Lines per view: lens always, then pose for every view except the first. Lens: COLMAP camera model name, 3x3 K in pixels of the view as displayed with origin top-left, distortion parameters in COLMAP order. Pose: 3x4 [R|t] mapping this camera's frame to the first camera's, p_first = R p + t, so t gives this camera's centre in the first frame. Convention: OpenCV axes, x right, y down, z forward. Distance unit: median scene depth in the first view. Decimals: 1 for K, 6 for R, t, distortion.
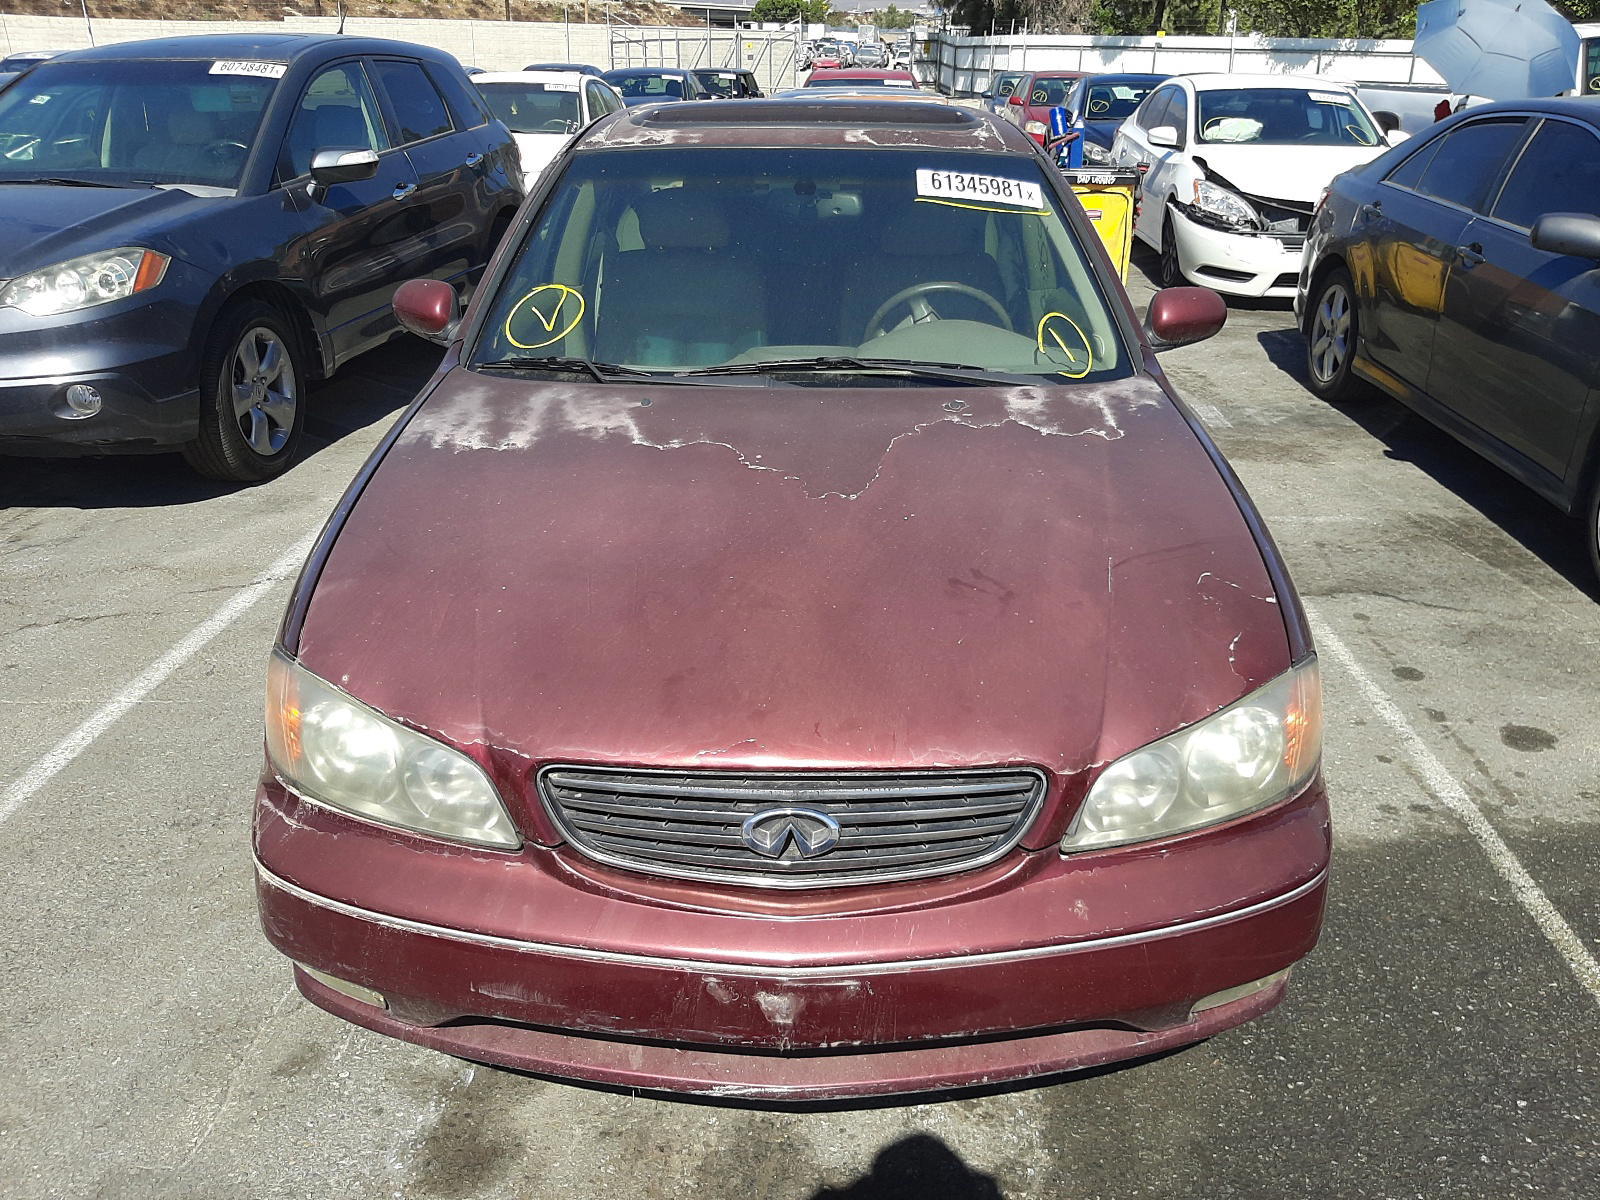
lens RADIAL K [[1215.7, 0, 800.0], [0, 1215.7, 600.0], [0, 0, 1]] dist [0.004141, -0.043907]
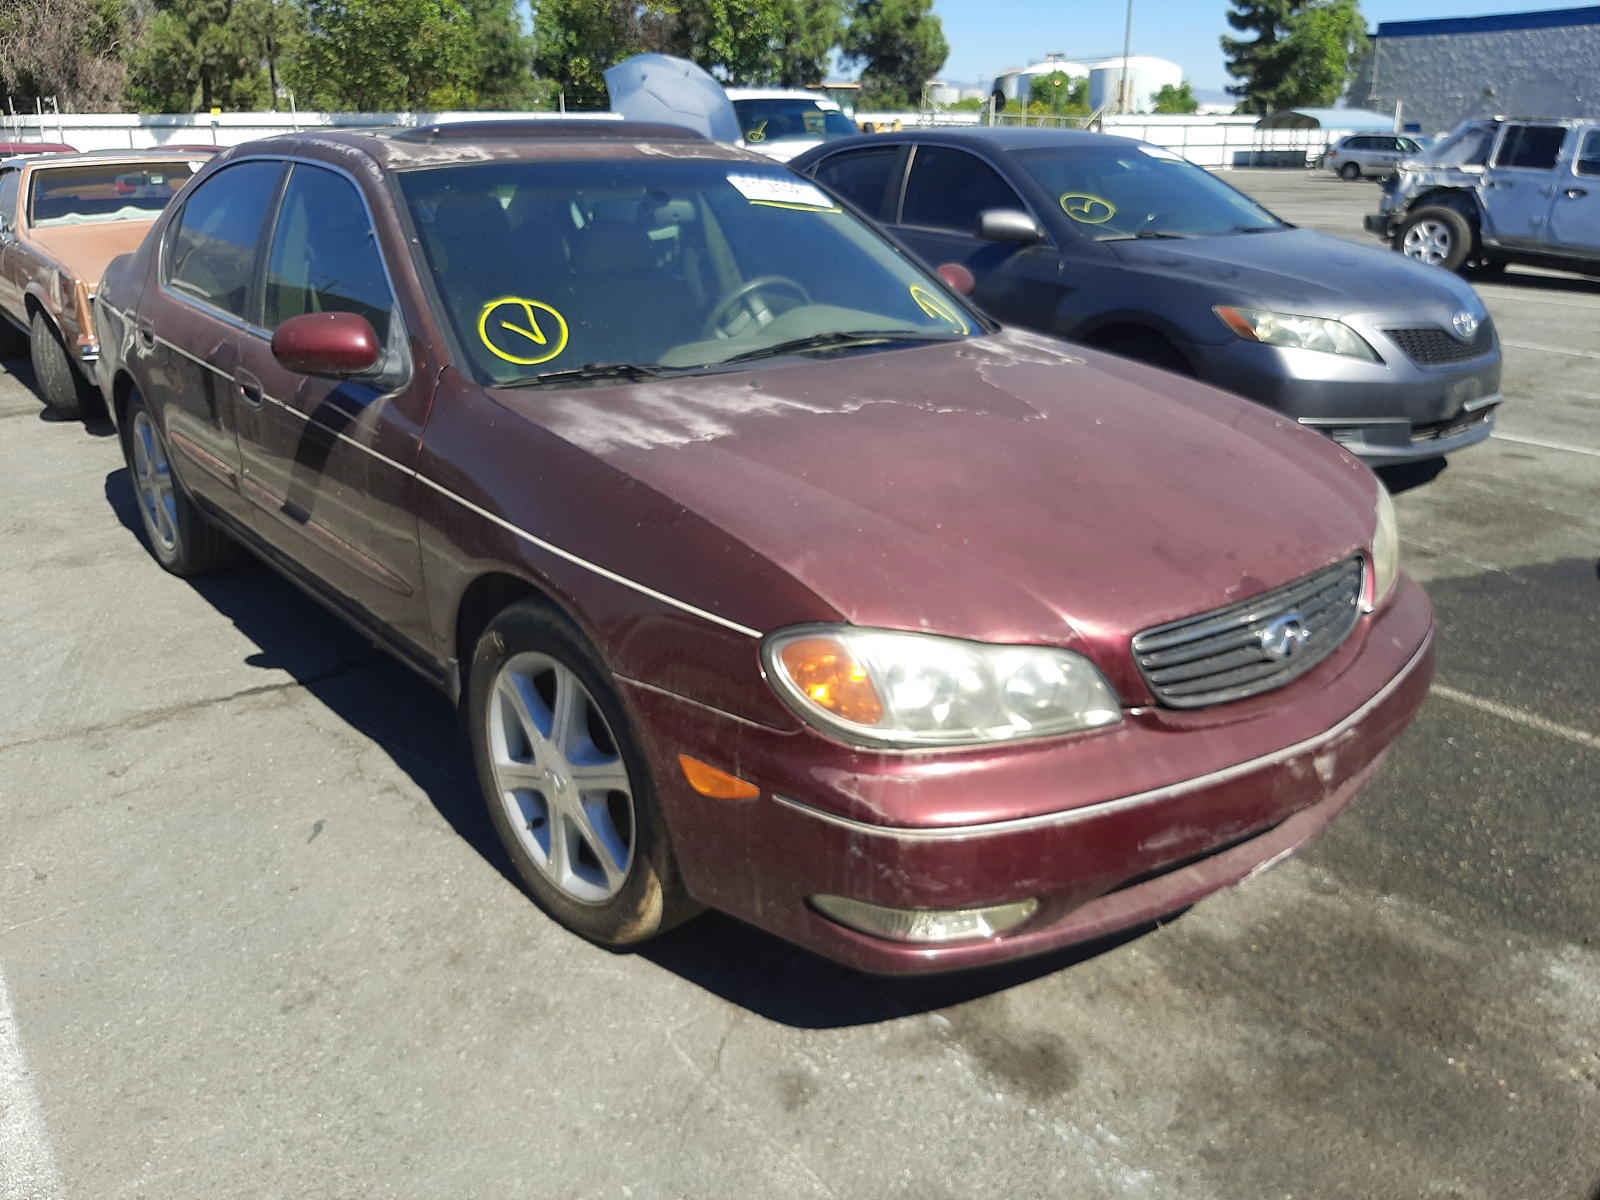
lens RADIAL K [[1200.2, 0, 800.0], [0, 1200.2, 600.0], [0, 0, 1]] dist [-0.000003, -0.000218]
pose [[0.787749, -0.226960, 0.572661, -0.414539], [0.255004, 0.966403, 0.032229, -0.004720], [-0.560736, 0.120642, 0.819158, 0.096783]]
